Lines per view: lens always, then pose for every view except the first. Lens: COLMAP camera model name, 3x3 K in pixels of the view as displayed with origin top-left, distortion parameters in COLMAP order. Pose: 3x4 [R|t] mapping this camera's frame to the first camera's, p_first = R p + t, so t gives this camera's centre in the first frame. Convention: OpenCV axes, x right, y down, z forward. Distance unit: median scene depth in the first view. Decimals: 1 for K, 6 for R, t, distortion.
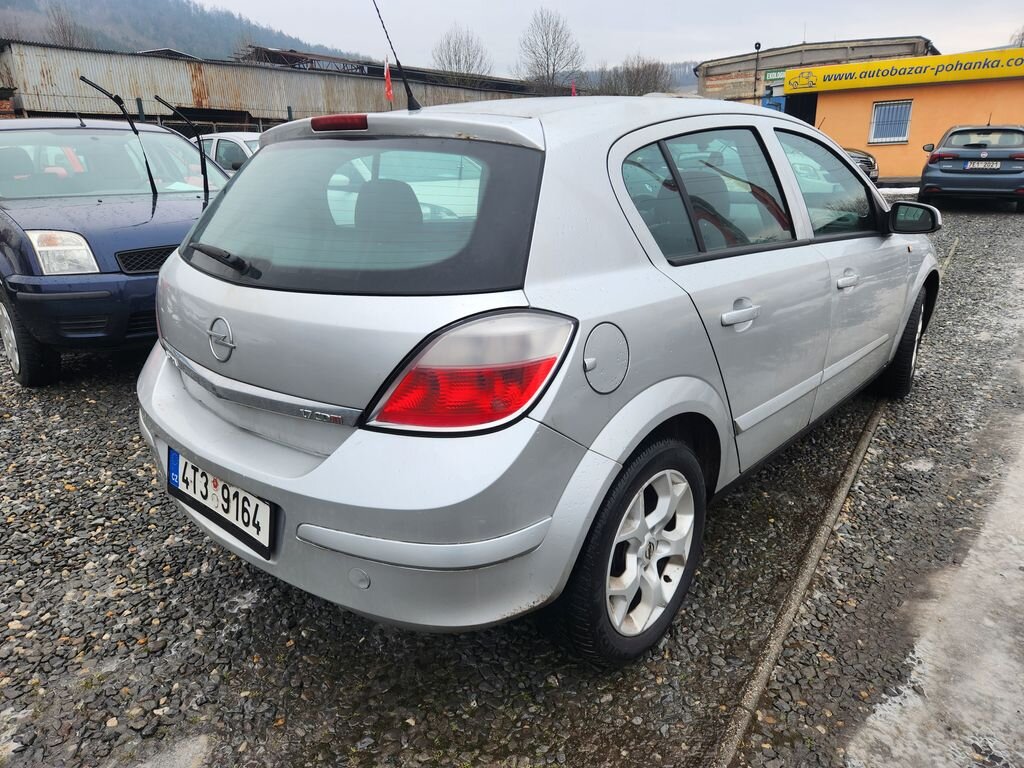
lens RADIAL K [[683.3, 0, 513.8], [0, 683.3, 376.9], [0, 0, 1]] dist [0.065762, -0.051852]
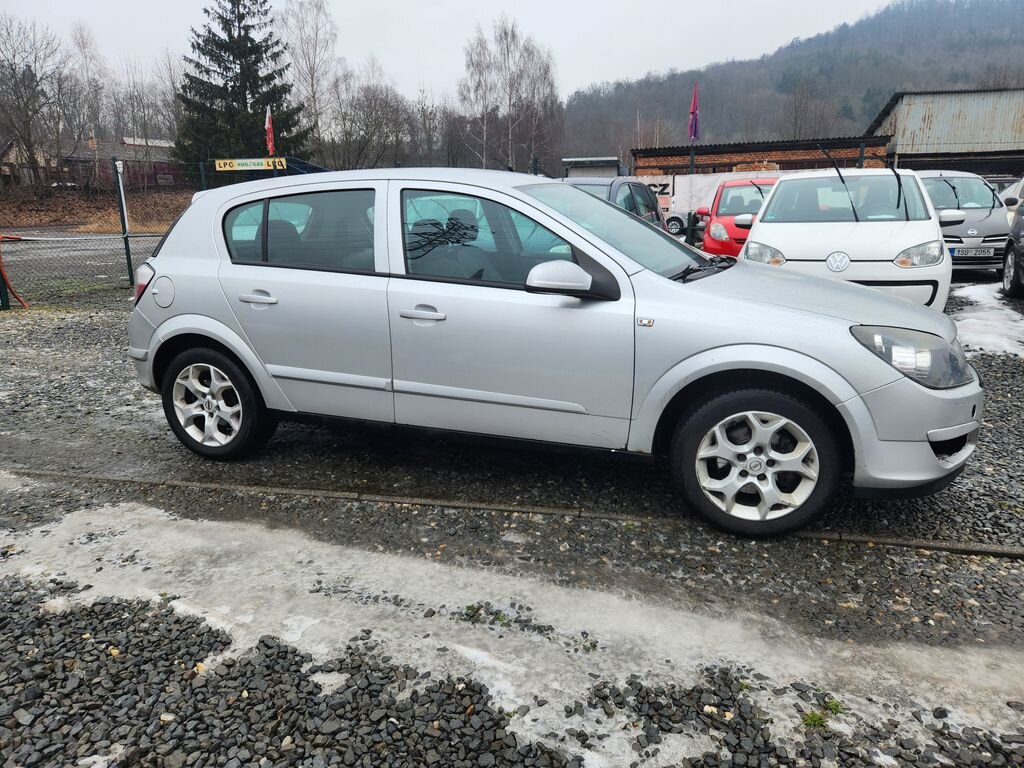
lens RADIAL K [[683.3, 0, 513.8], [0, 683.3, 376.9], [0, 0, 1]] dist [0.065762, -0.051852]
pose [[0.363727, 0.238866, -0.900359, 0.139457], [-0.280994, 0.949673, 0.138433, -0.020686], [0.888113, 0.202643, 0.412541, 0.058368]]
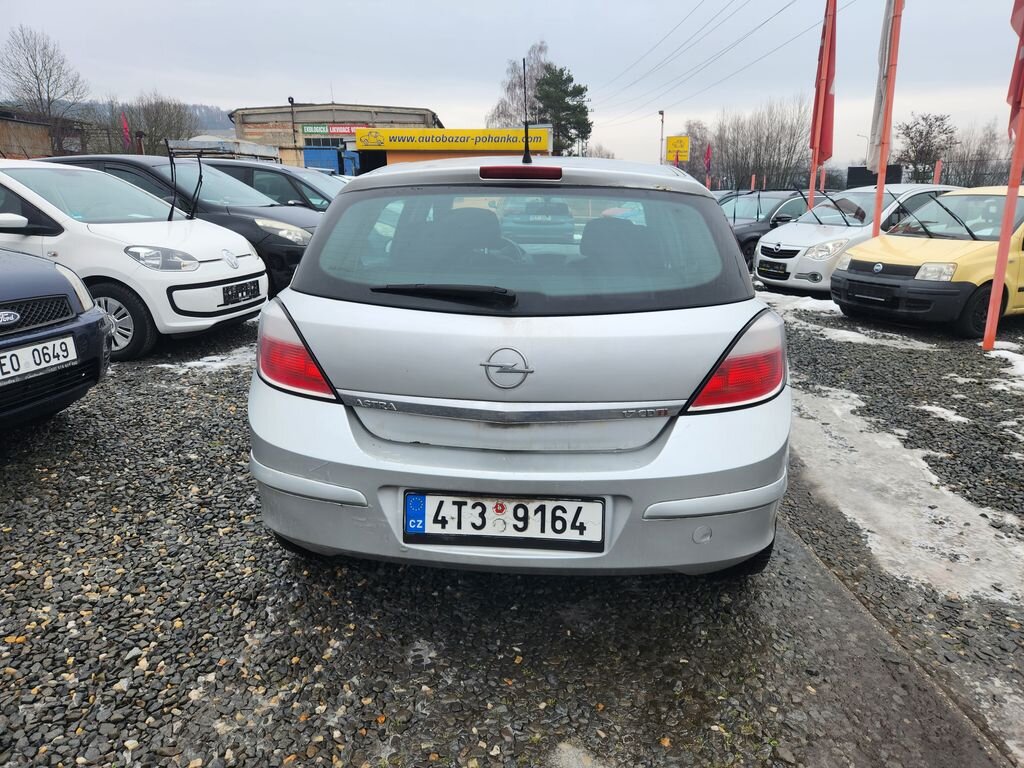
lens RADIAL K [[683.3, 0, 513.8], [0, 683.3, 376.9], [0, 0, 1]] dist [0.065762, -0.051852]
pose [[0.795268, -0.128939, 0.592388, -0.060481], [0.165682, 0.986149, -0.007778, -0.001847], [-0.583180, 0.104334, 0.805615, 0.008347]]
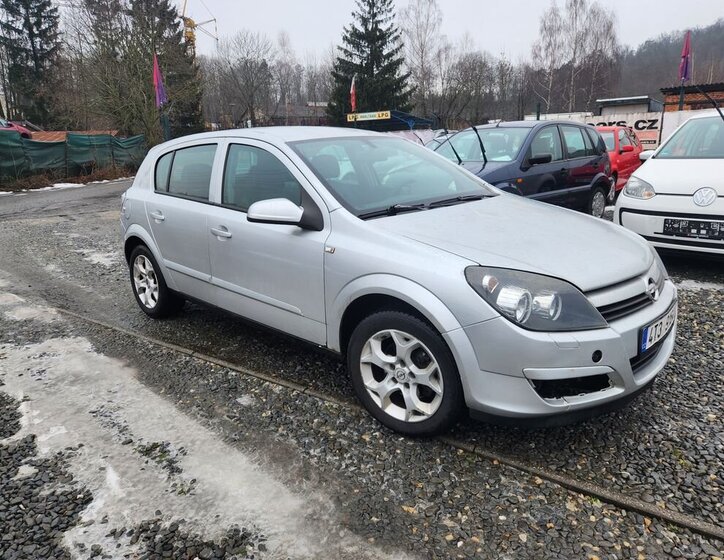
lens RADIAL K [[498.2, 0, 365.8], [0, 498.2, 267.3], [0, 0, 1]] dist [0.072648, -0.061277]
pose [[-0.025303, 0.255824, -0.966392, 0.144029], [-0.278669, 0.926578, 0.252581, -0.039781], [0.960054, 0.275694, 0.047845, 0.111855]]
